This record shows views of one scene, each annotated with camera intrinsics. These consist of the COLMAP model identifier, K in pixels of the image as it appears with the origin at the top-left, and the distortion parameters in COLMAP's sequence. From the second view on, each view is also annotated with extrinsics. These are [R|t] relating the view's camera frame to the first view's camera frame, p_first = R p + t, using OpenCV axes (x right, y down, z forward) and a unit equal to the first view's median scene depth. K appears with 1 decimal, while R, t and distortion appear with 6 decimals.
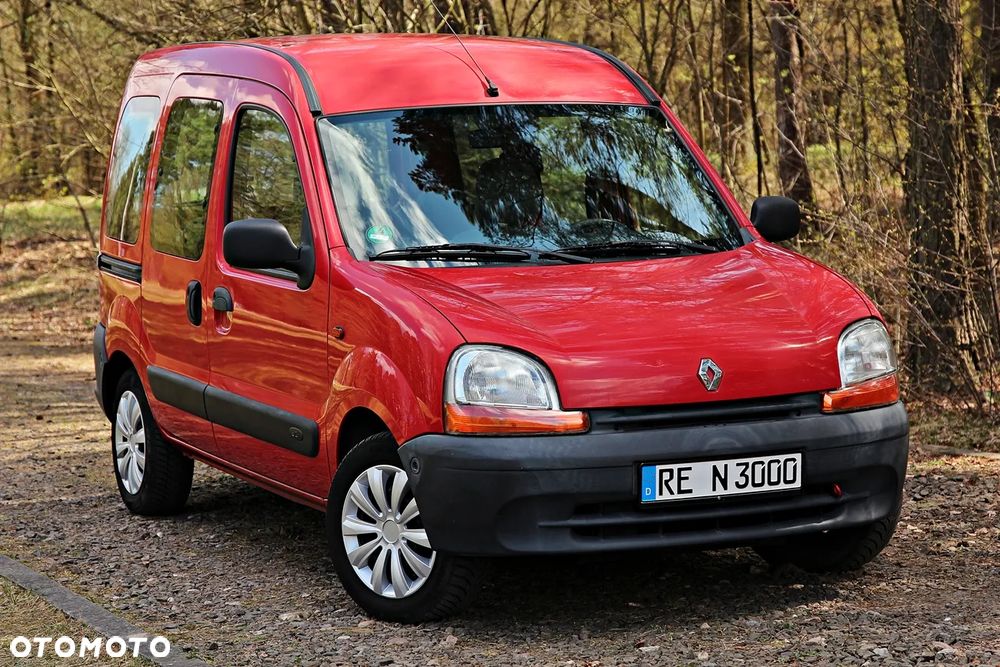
lens RADIAL K [[2707.0, 0, 500.0], [0, 2707.0, 333.5], [0, 0, 1]] dist [0.074825, 0.293418]
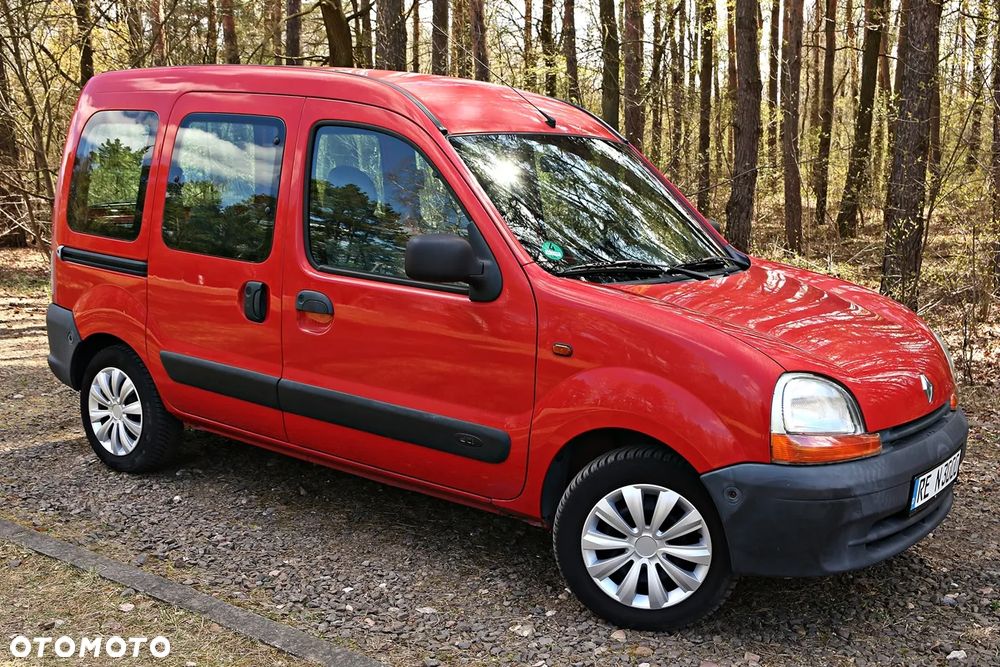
lens RADIAL K [[1086.0, 0, 498.7], [0, 1086.0, 358.3], [0, 0, 1]] dist [-0.016363, 0.004706]
pose [[0.870854, -0.033991, 0.490364, -0.290775], [-0.011453, 0.995932, 0.089377, -0.034615], [-0.491408, -0.083451, 0.866922, 0.680329]]
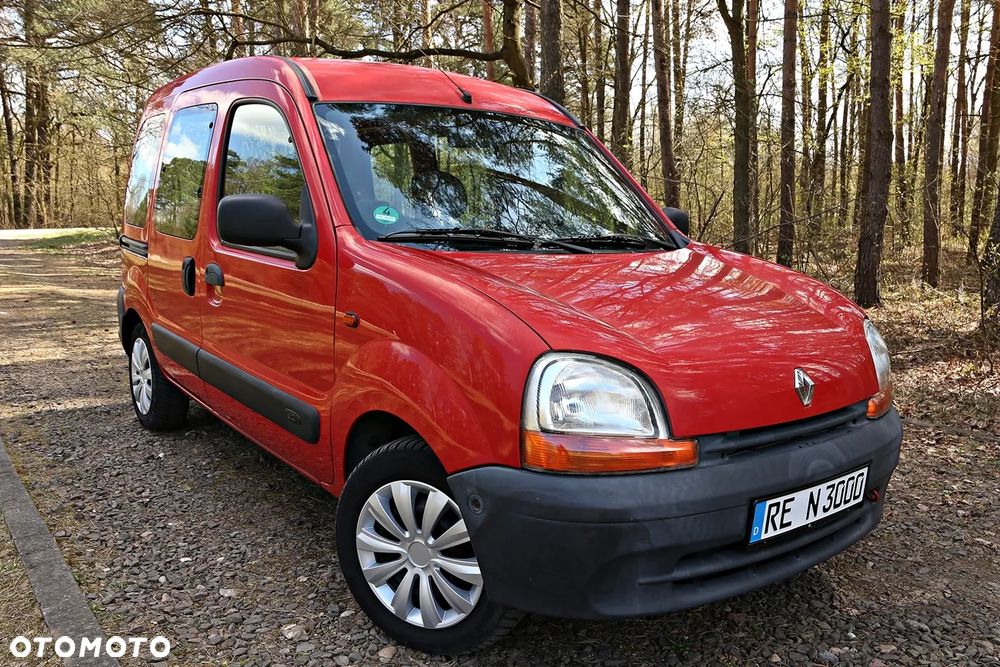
lens RADIAL K [[814.6, 0, 503.5], [0, 814.6, 350.3], [0, 0, 1]] dist [-0.105698, 0.080700]
pose [[0.968589, 0.013048, 0.248326, -0.079899], [-0.033750, 0.996280, 0.079294, -0.013750], [-0.246368, -0.085185, 0.965426, 0.753285]]
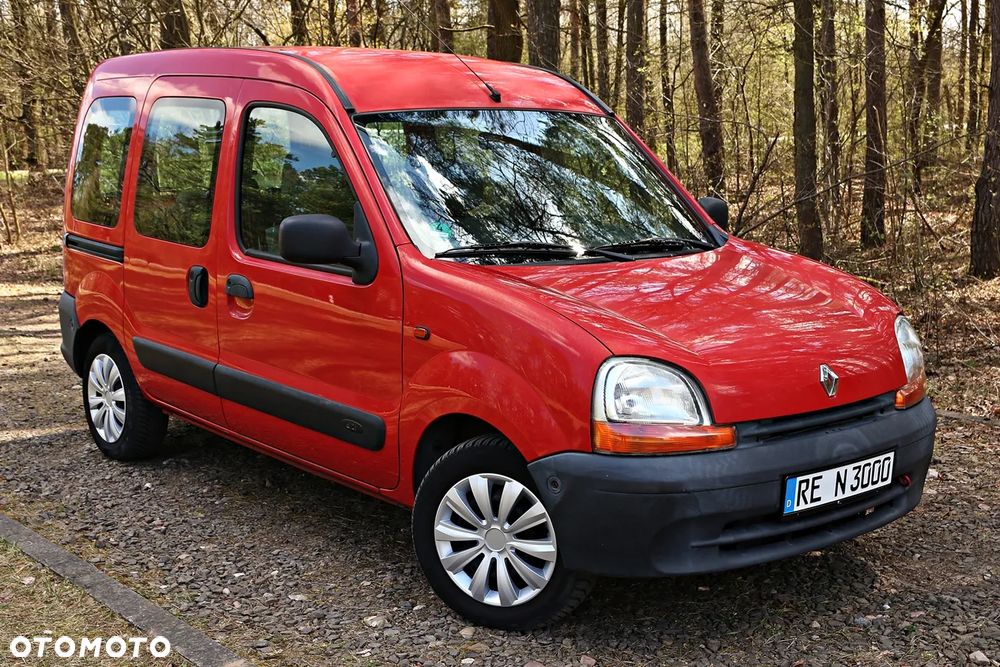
lens RADIAL K [[1263.4, 0, 502.0], [0, 1263.4, 356.3], [0, 0, 1]] dist [-0.003916, 0.074549]
pose [[0.958748, -0.017692, 0.283705, -0.167669], [-0.005788, 0.996639, 0.081712, -0.030634], [-0.284198, -0.079983, 0.955424, 0.571540]]
